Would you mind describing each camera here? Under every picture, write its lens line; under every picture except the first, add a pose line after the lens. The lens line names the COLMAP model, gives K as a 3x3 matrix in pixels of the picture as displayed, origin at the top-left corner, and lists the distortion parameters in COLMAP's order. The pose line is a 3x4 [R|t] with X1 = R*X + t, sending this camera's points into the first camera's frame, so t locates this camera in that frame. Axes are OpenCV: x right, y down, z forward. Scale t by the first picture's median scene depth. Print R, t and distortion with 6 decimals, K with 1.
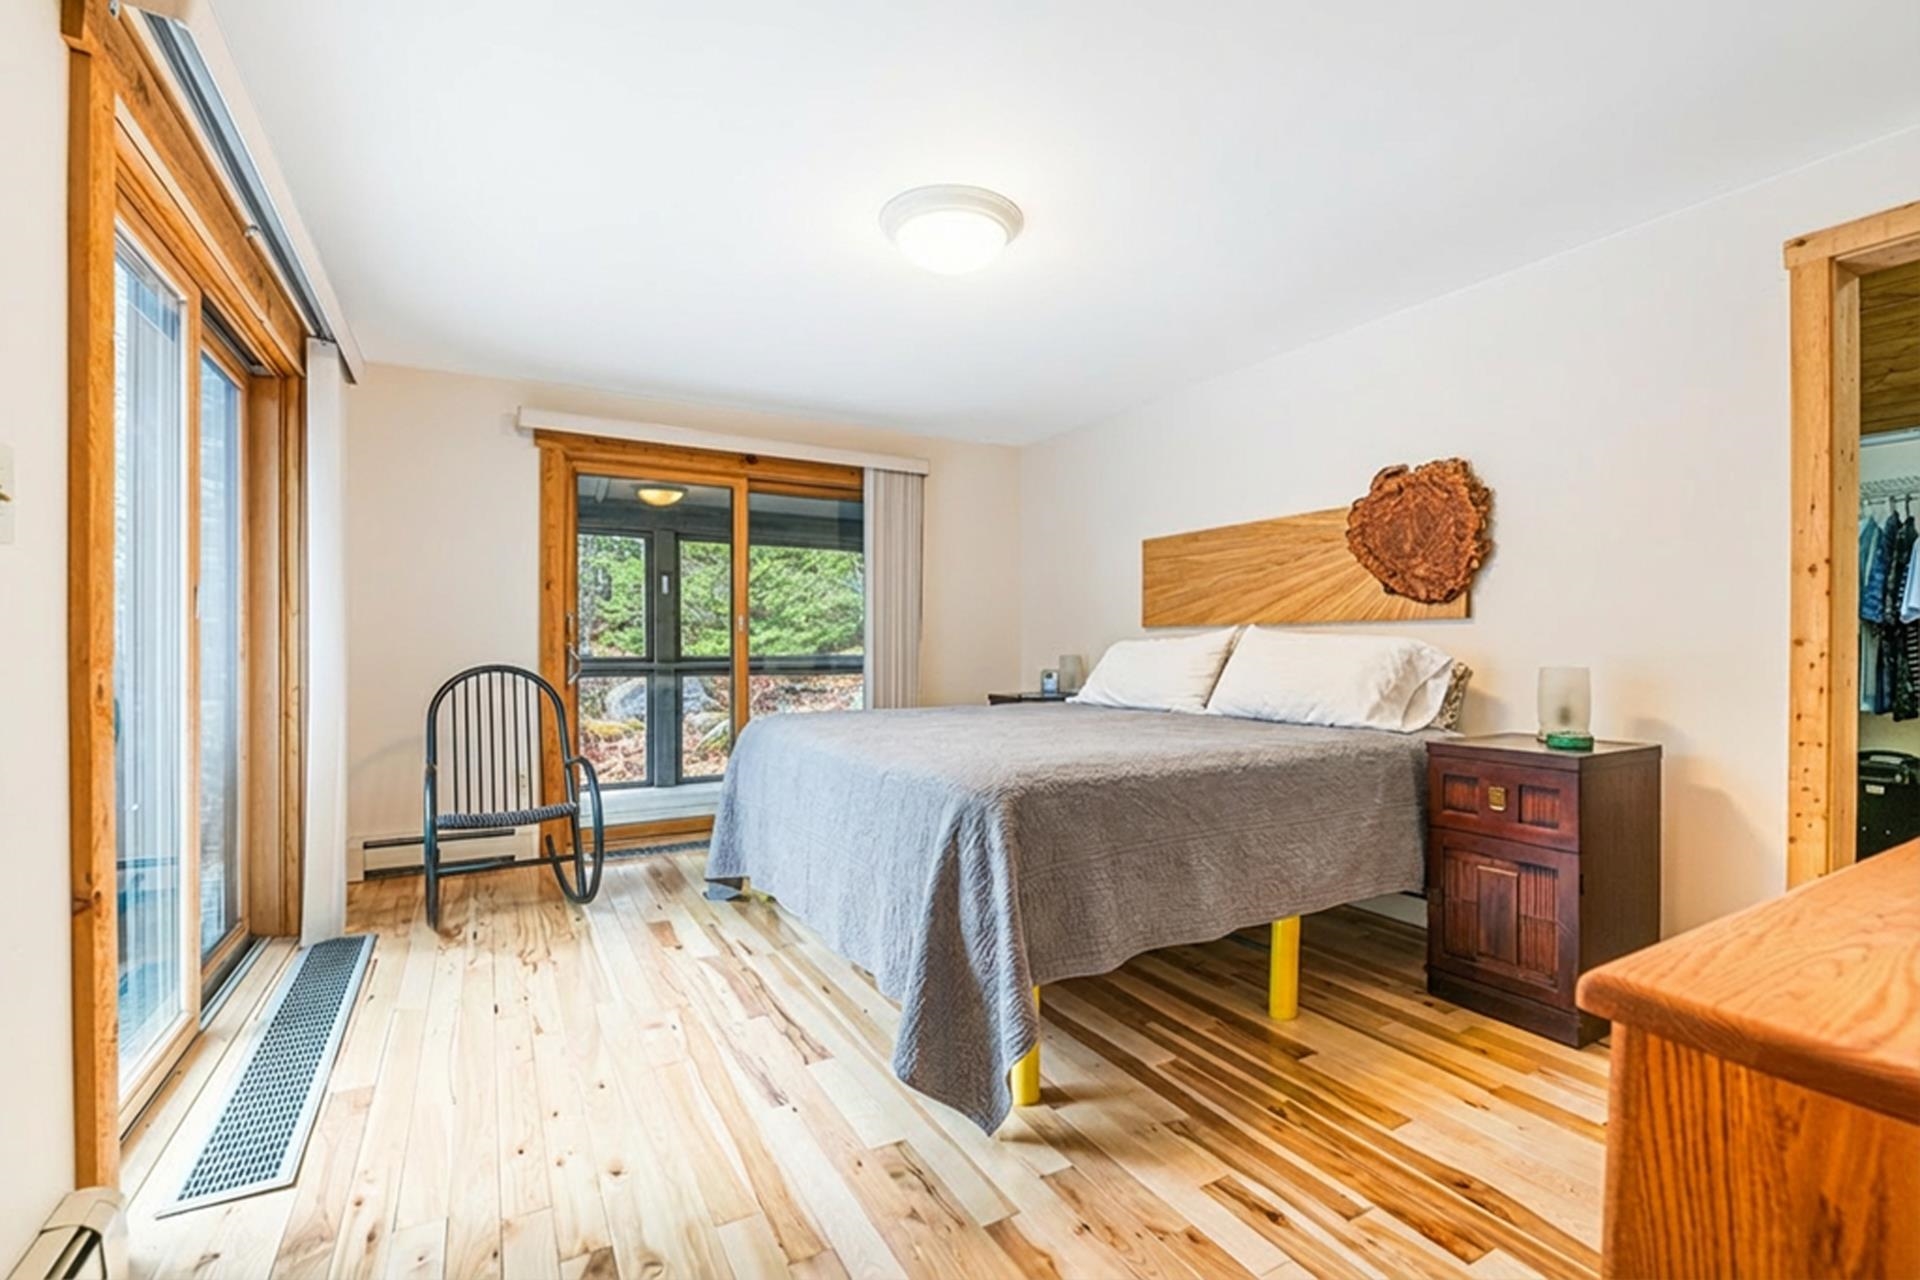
lens RADIAL K [[829.3, 0, 955.5], [0, 829.3, 658.4], [0, 0, 1]] dist [0.000522, -0.006888]
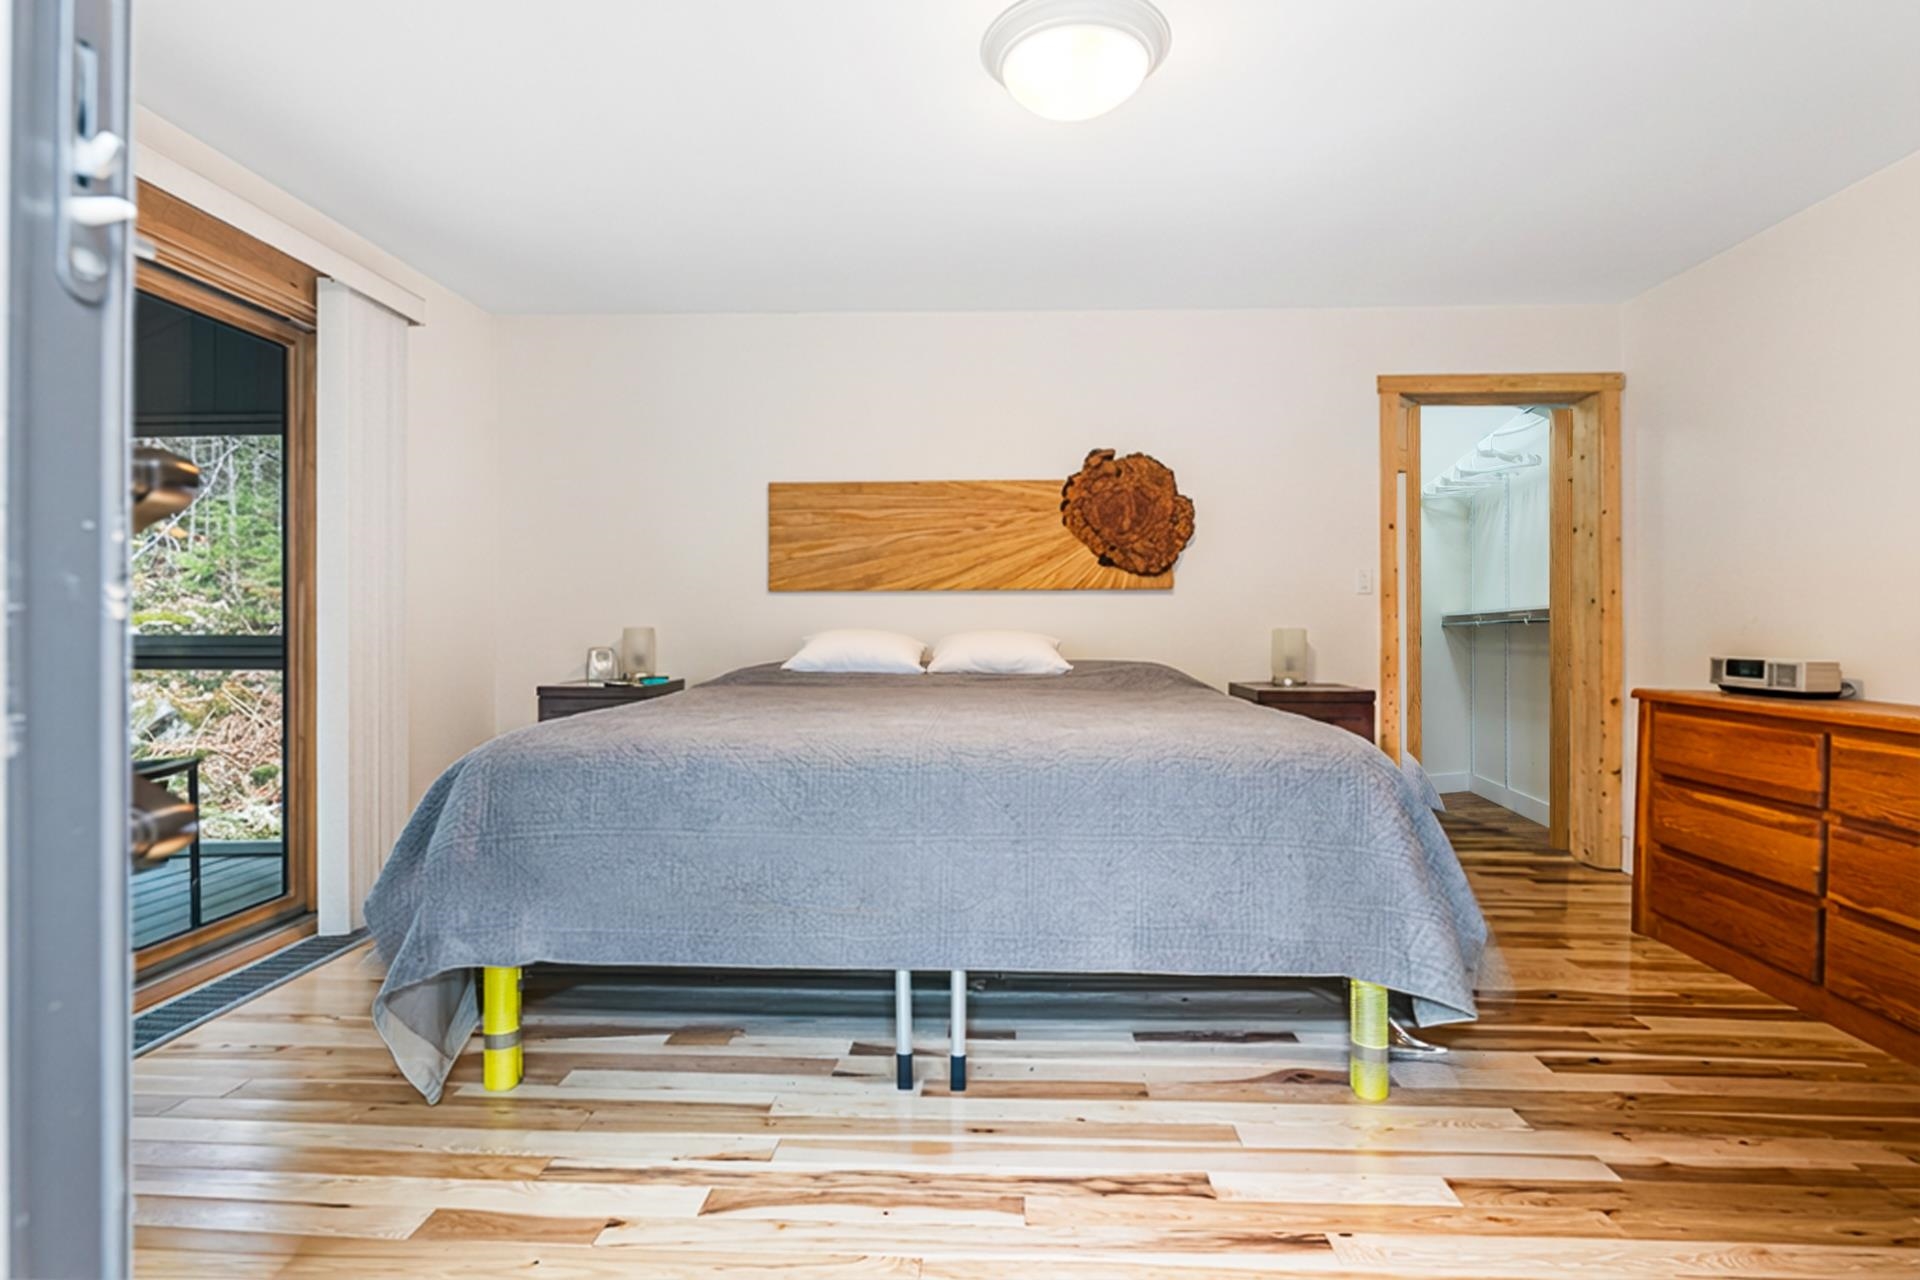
lens RADIAL K [[921.6, 0, 1021.9], [0, 921.6, 630.8], [0, 0, 1]] dist [0.000850, -0.001838]
pose [[0.538932, -0.003888, 0.842340, -0.550777], [0.013109, 0.999907, -0.003771, 0.011238], [-0.842247, 0.013075, 0.538933, 0.433620]]
